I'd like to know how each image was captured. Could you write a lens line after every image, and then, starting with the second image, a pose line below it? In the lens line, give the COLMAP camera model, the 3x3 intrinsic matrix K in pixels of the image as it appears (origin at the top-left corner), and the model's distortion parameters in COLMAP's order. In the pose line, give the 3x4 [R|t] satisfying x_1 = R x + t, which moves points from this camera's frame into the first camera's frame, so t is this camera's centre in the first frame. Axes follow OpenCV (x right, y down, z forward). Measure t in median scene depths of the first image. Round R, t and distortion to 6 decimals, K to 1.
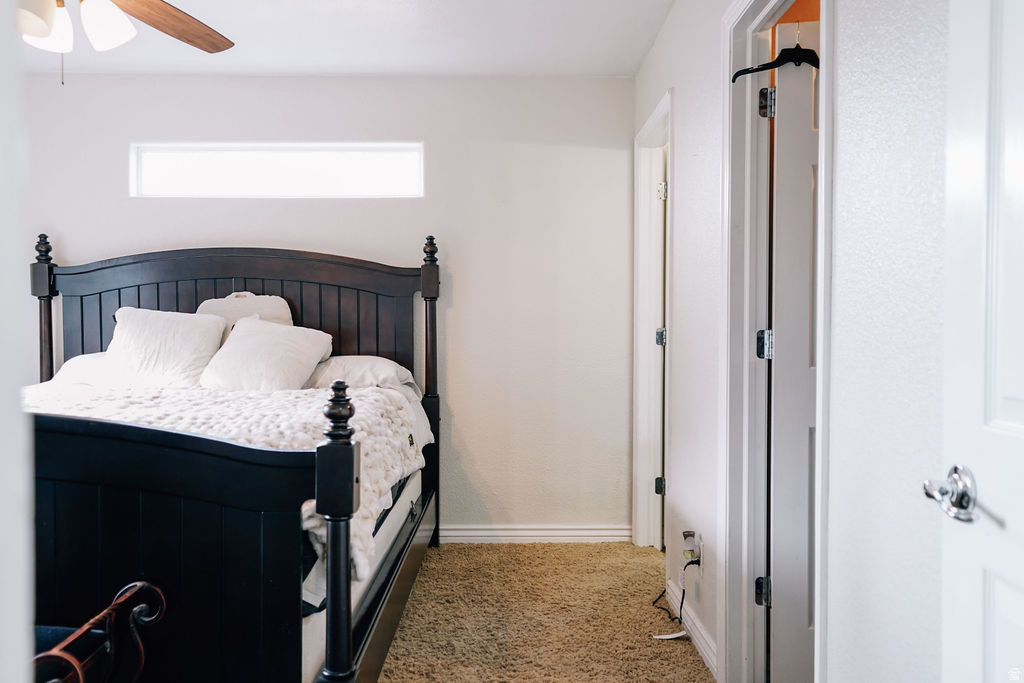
lens RADIAL K [[816.8, 0, 512.0], [0, 816.8, 346.7], [0, 0, 1]] dist [0.031800, -0.000951]
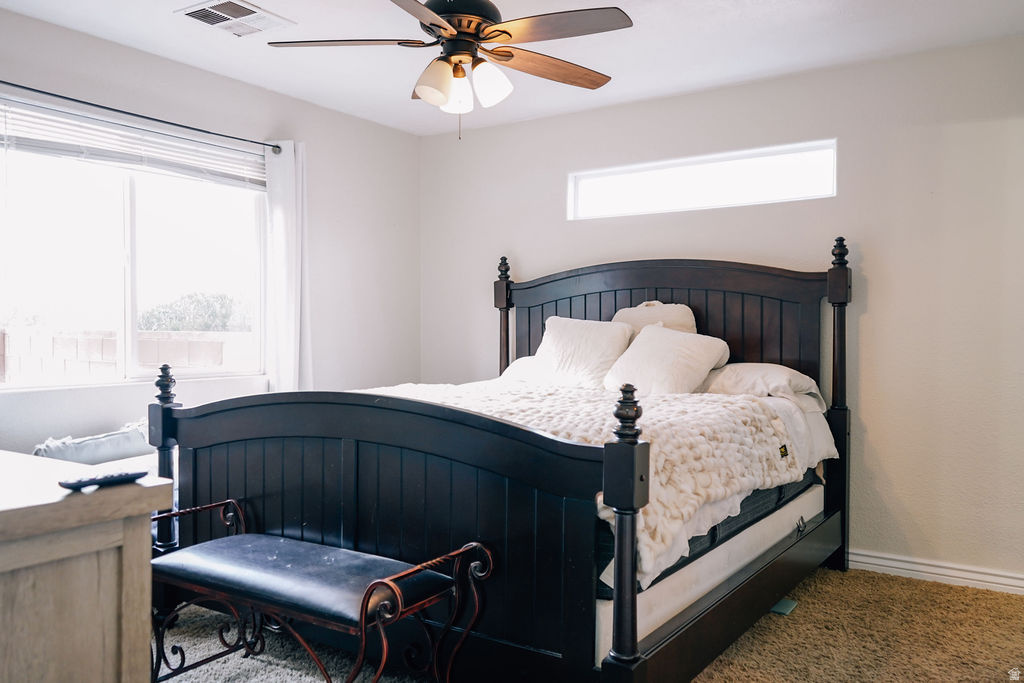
lens RADIAL K [[816.8, 0, 512.0], [0, 816.8, 346.7], [0, 0, 1]] dist [0.031800, -0.000951]
pose [[0.828248, 0.013145, -0.560207, 0.131913], [-0.018098, 0.999831, -0.003296, -0.000294], [0.560069, 0.012868, 0.828346, 0.013300]]
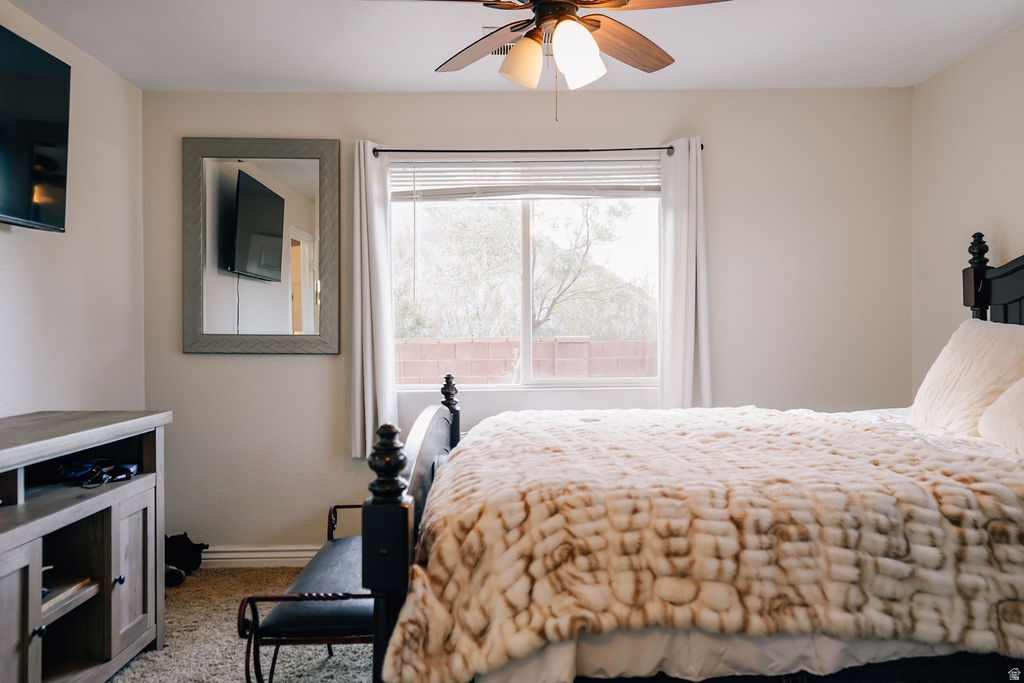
lens RADIAL K [[807.0, 0, 509.5], [0, 807.0, 348.0], [0, 0, 1]] dist [0.023005, -0.005091]
pose [[0.011665, 0.013159, -0.999845, 0.293500], [-0.018495, 0.999745, 0.012942, -0.022470], [0.999761, 0.018342, 0.011905, 0.573010]]
